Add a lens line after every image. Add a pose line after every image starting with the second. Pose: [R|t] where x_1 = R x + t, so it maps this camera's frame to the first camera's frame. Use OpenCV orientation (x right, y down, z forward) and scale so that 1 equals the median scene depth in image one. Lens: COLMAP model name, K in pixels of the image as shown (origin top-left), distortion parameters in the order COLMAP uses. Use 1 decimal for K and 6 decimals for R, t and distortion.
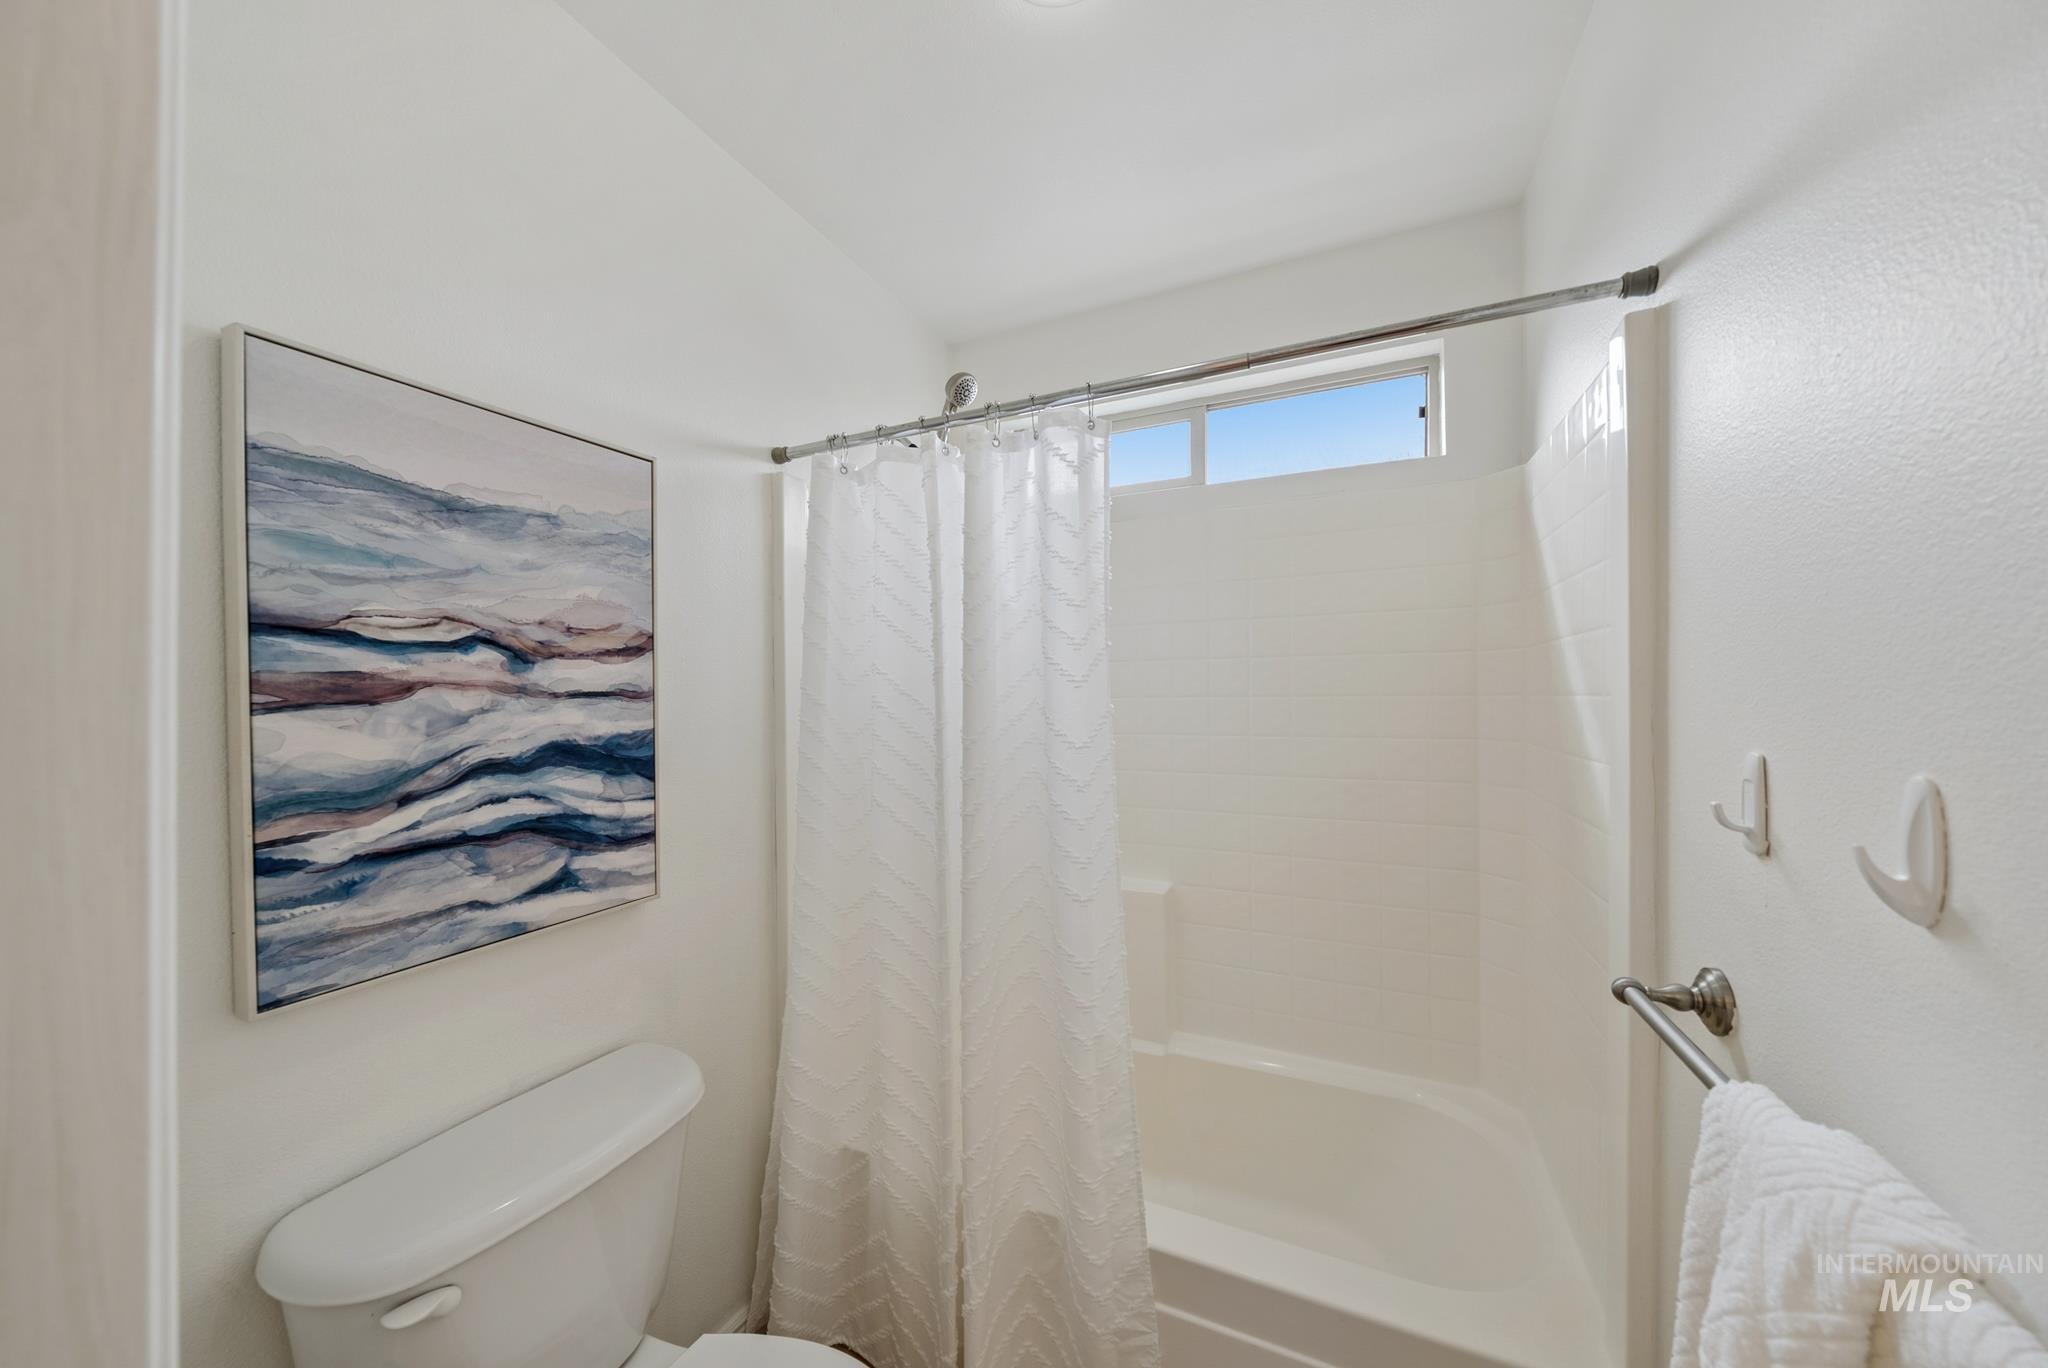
lens RADIAL K [[700.8, 0, 1023.0], [0, 700.8, 688.7], [0, 0, 1]] dist [-0.001102, -0.000025]
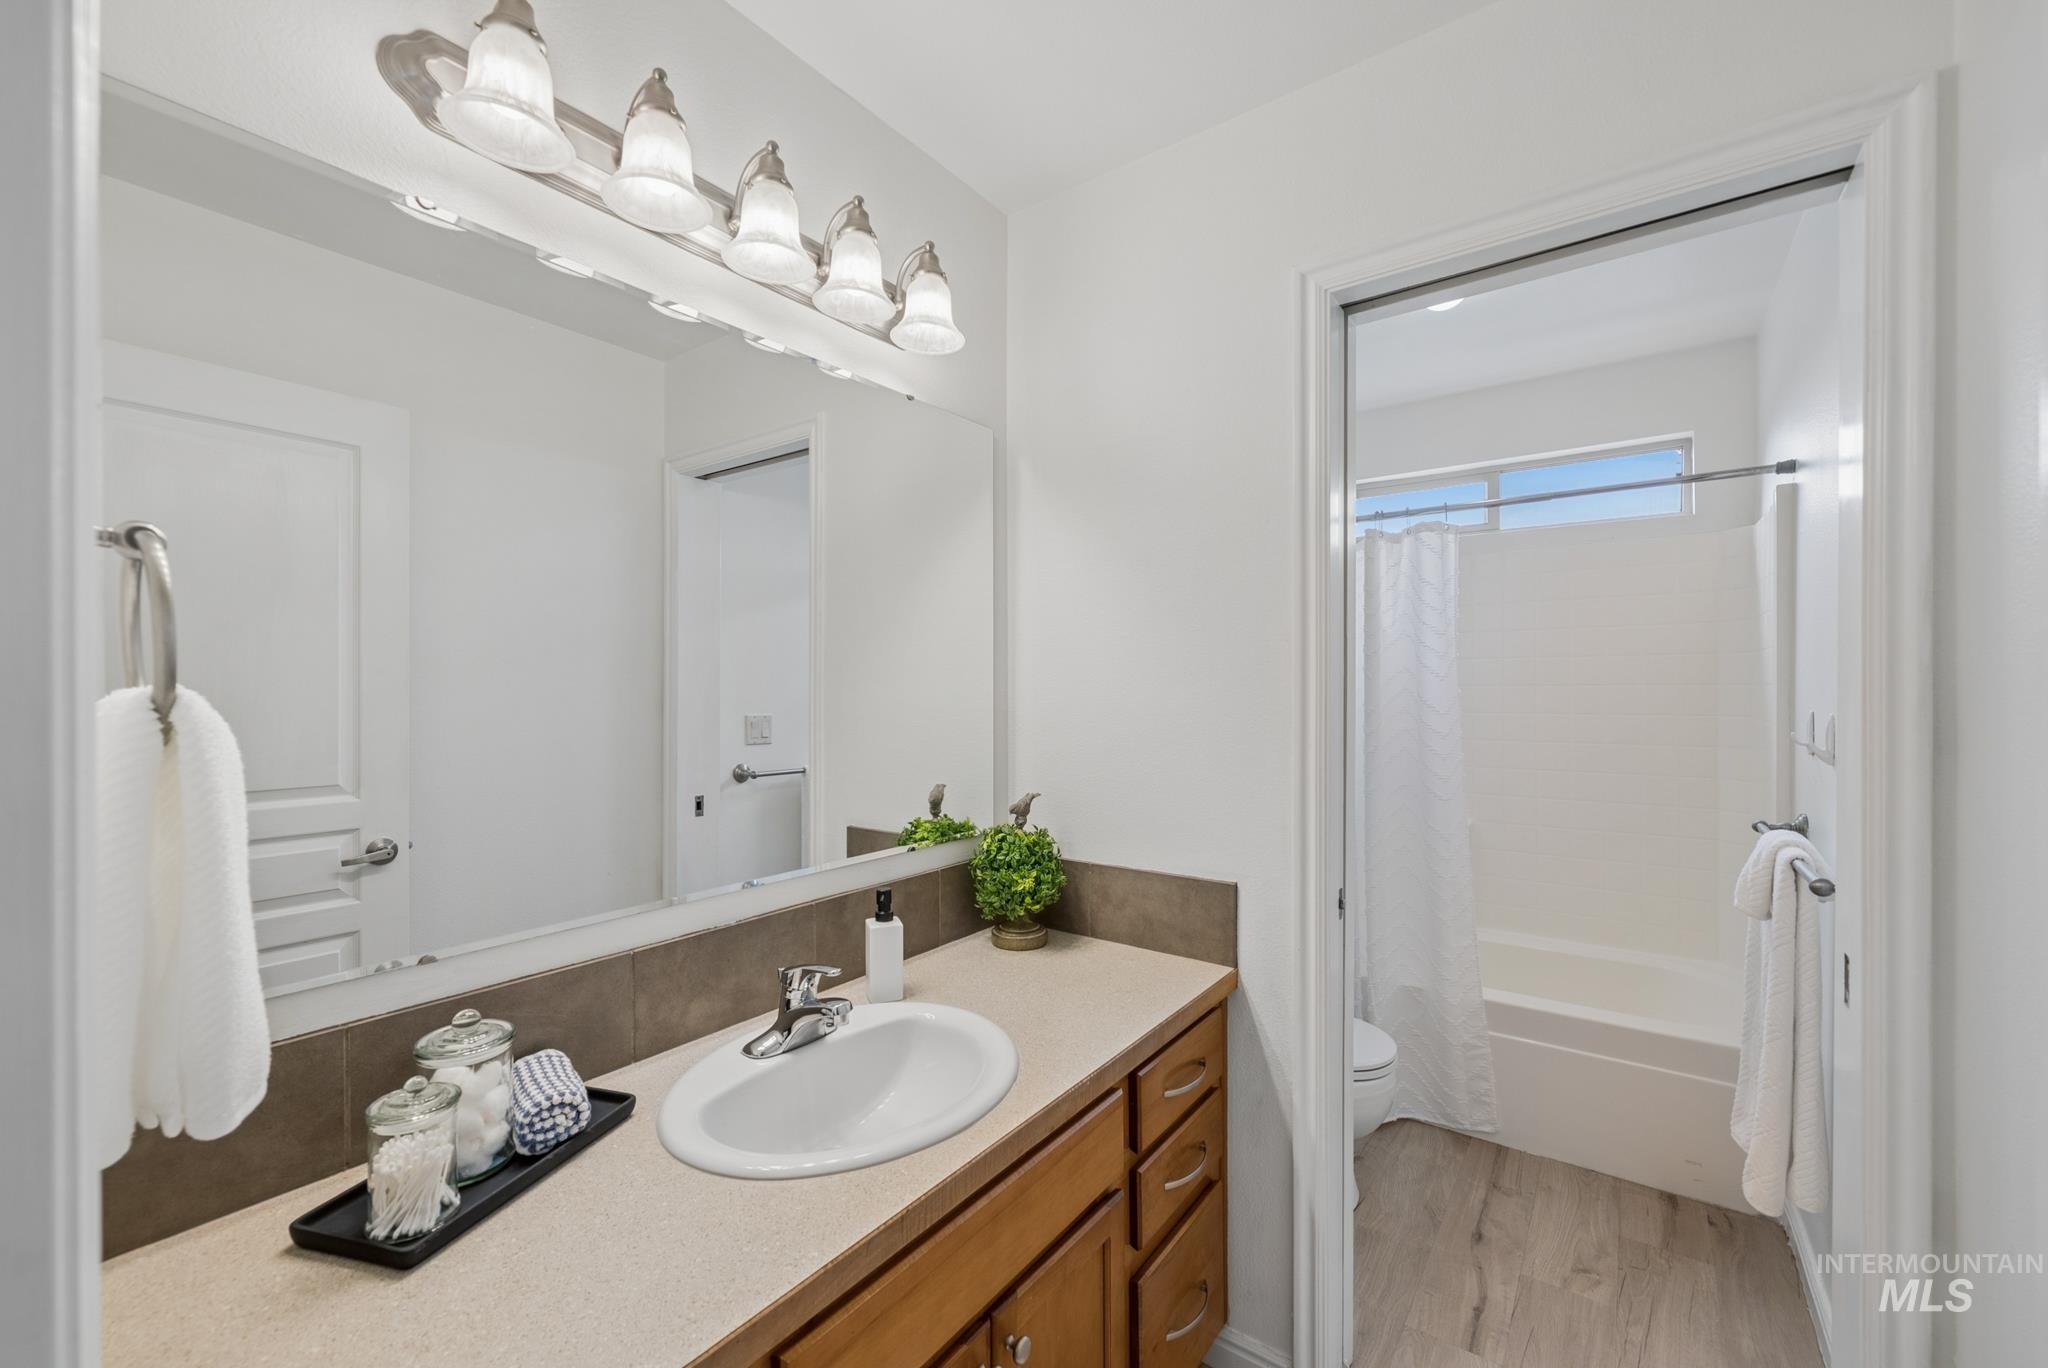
lens RADIAL K [[822.2, 0, 1024.4], [0, 822.2, 683.9], [0, 0, 1]] dist [0.000583, 0.000098]
pose [[0.980219, 0.004712, -0.197858, -0.538760], [-0.004329, 0.999988, 0.002367, 0.006776], [0.197867, -0.001464, 0.980228, -1.232474]]
